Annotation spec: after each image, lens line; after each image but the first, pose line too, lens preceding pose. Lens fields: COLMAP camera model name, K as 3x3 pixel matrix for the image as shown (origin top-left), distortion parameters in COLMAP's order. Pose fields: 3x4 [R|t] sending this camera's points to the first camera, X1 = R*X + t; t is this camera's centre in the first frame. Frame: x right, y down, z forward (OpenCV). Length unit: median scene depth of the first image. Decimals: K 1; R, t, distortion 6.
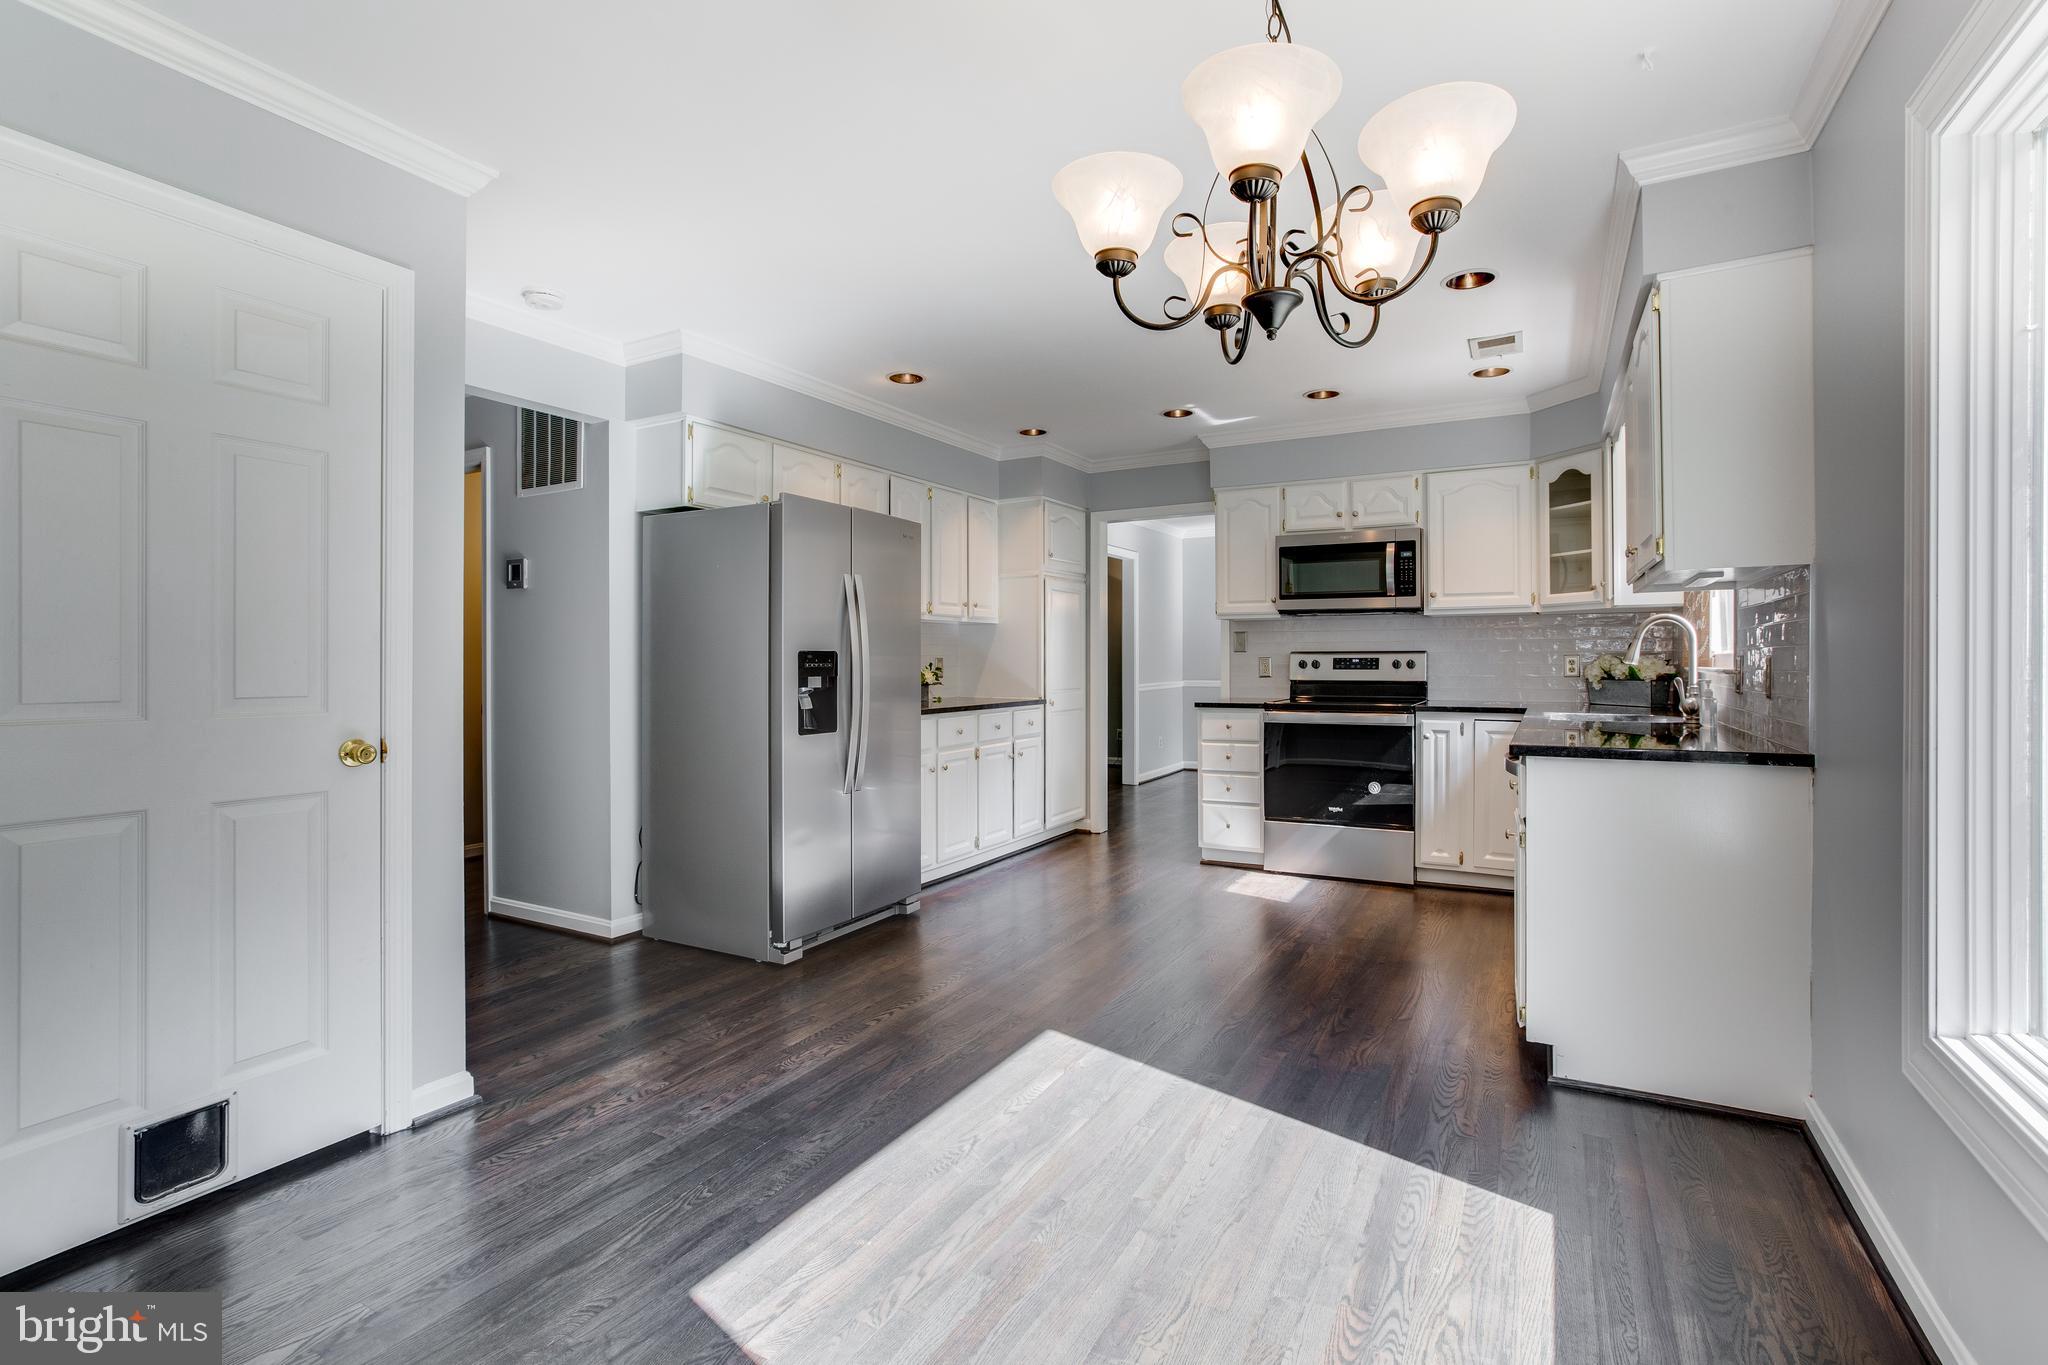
lens RADIAL K [[935.3, 0, 1033.8], [0, 935.3, 661.4], [0, 0, 1]] dist [-0.051902, 0.000410]
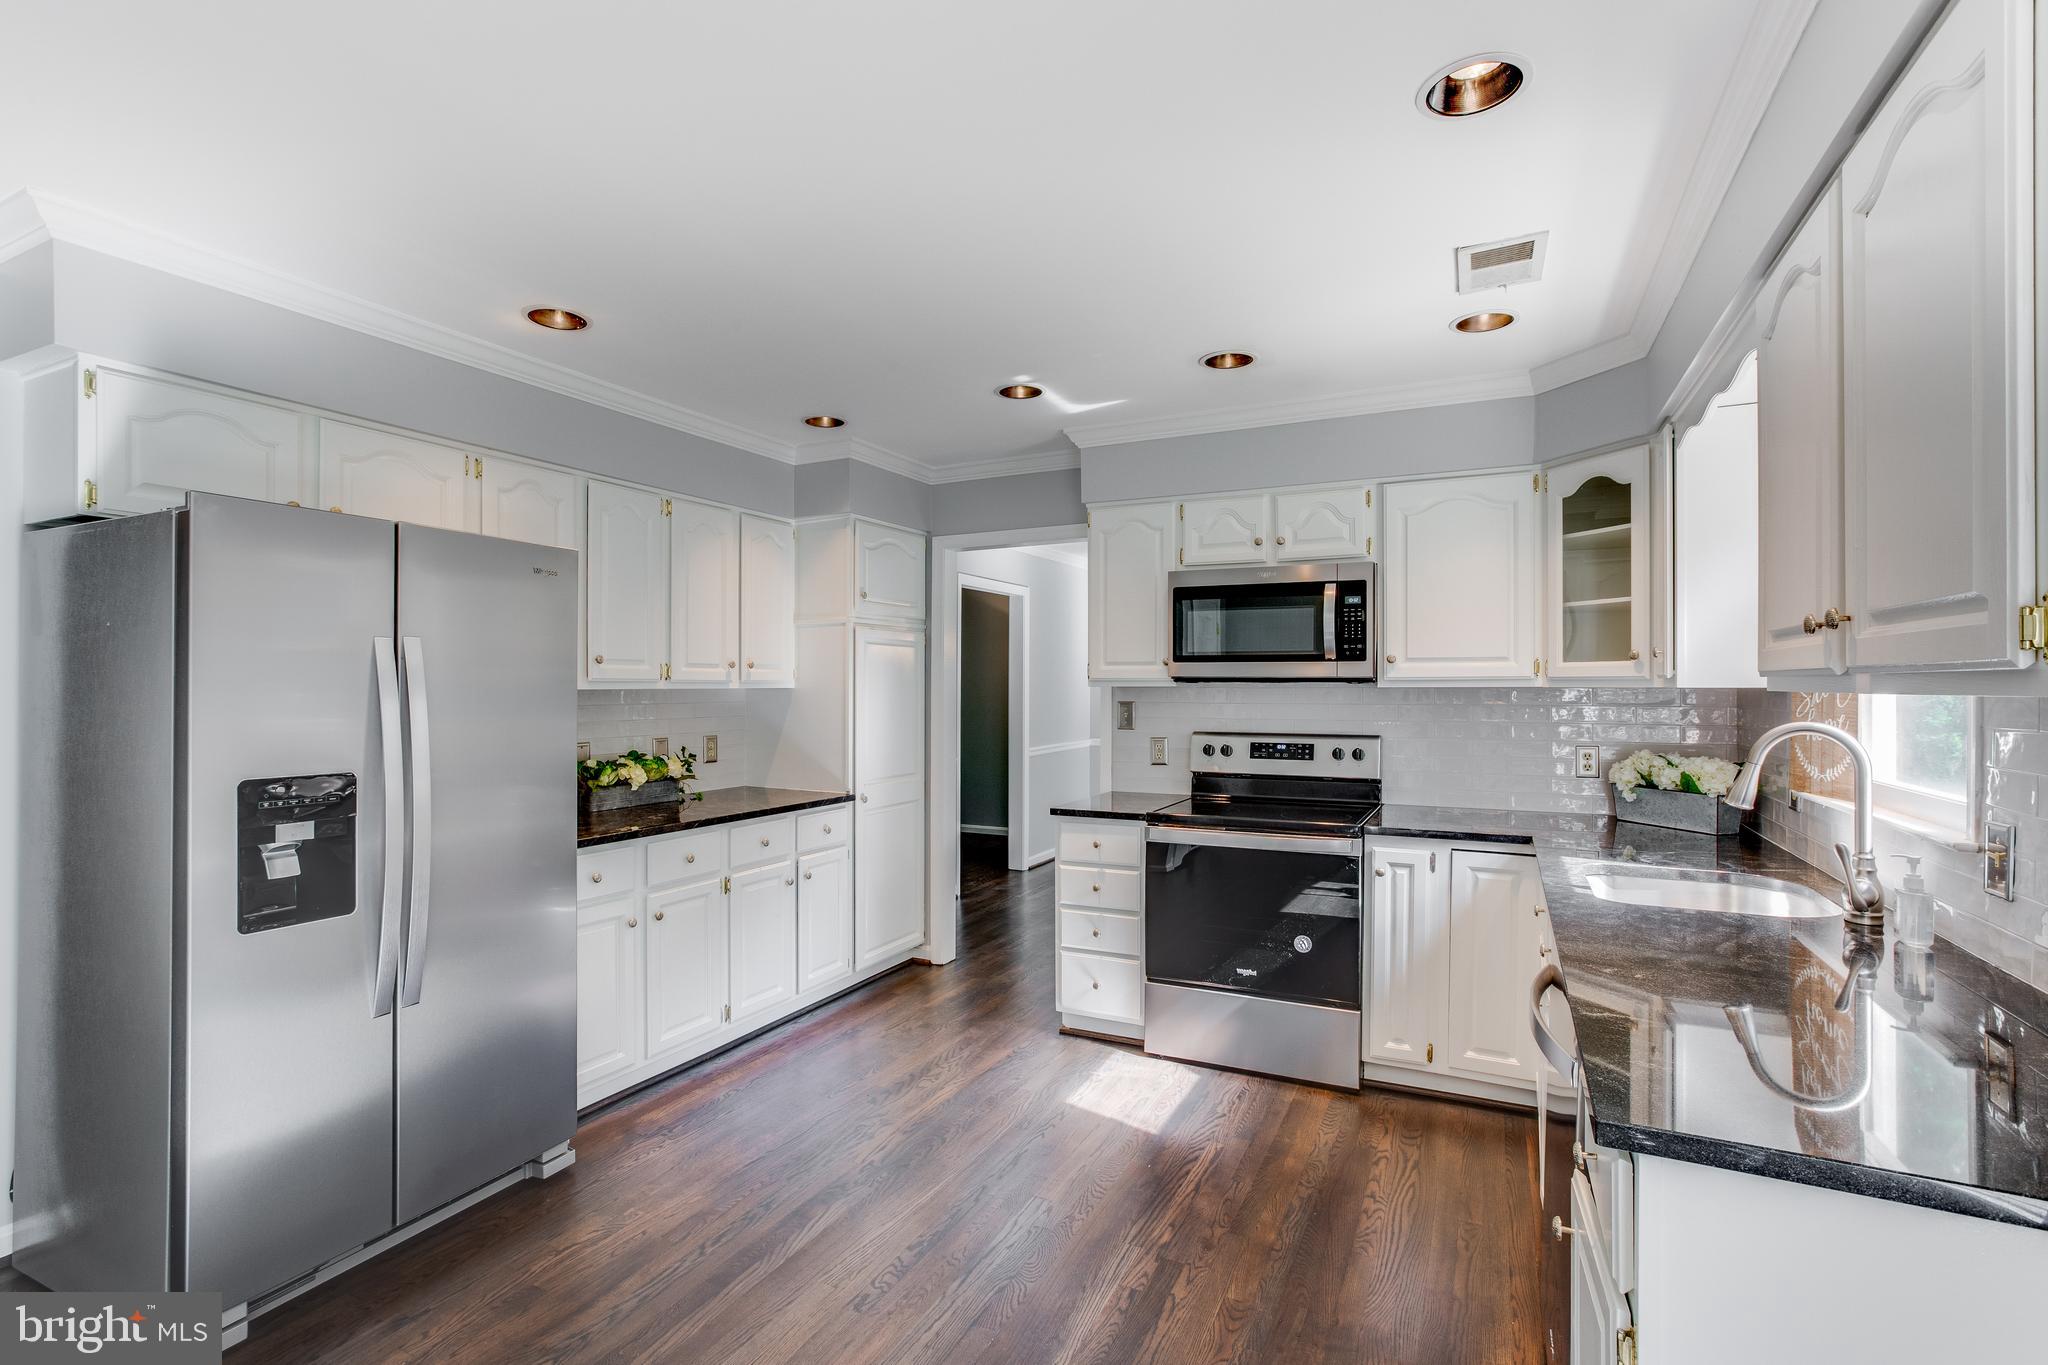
lens RADIAL K [[944.2, 0, 1002.5], [0, 944.2, 683.8], [0, 0, 1]] dist [-0.056068, 0.021434]
pose [[0.999732, 0.007383, 0.021944, 0.125162], [-0.007228, 0.999948, -0.007143, -0.045908], [-0.021995, 0.006983, 0.999734, 0.305374]]
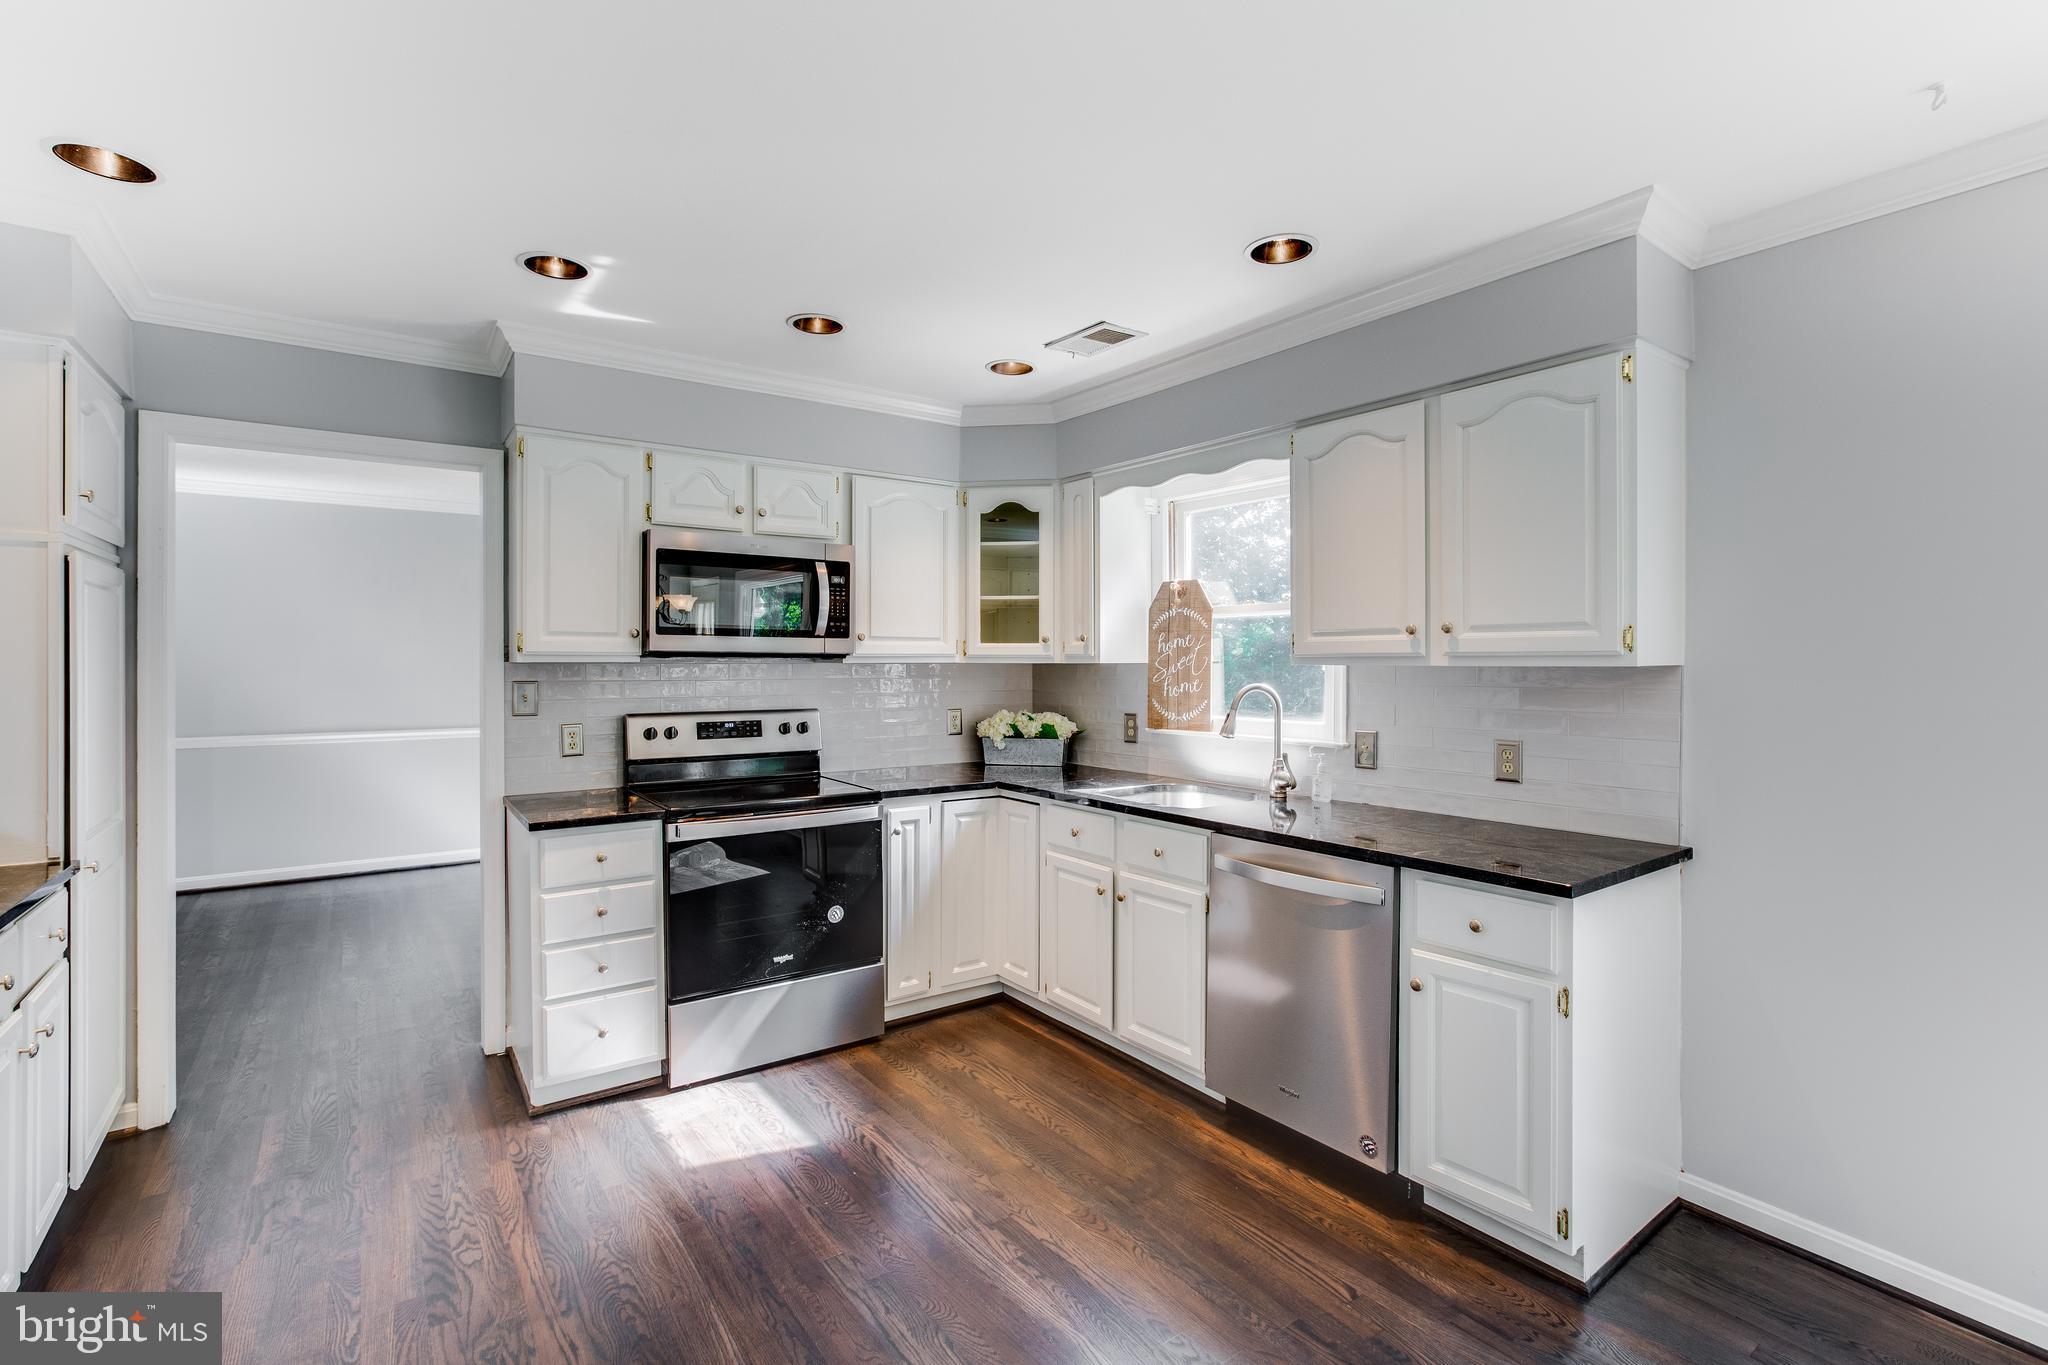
lens RADIAL K [[935.3, 0, 1033.8], [0, 935.3, 661.4], [0, 0, 1]] dist [-0.051902, 0.000410]
pose [[0.422118, 0.007424, 0.906511, -0.194696], [-0.000028, 0.999967, -0.008176, -0.045437], [-0.906541, 0.003426, 0.422104, 0.548009]]
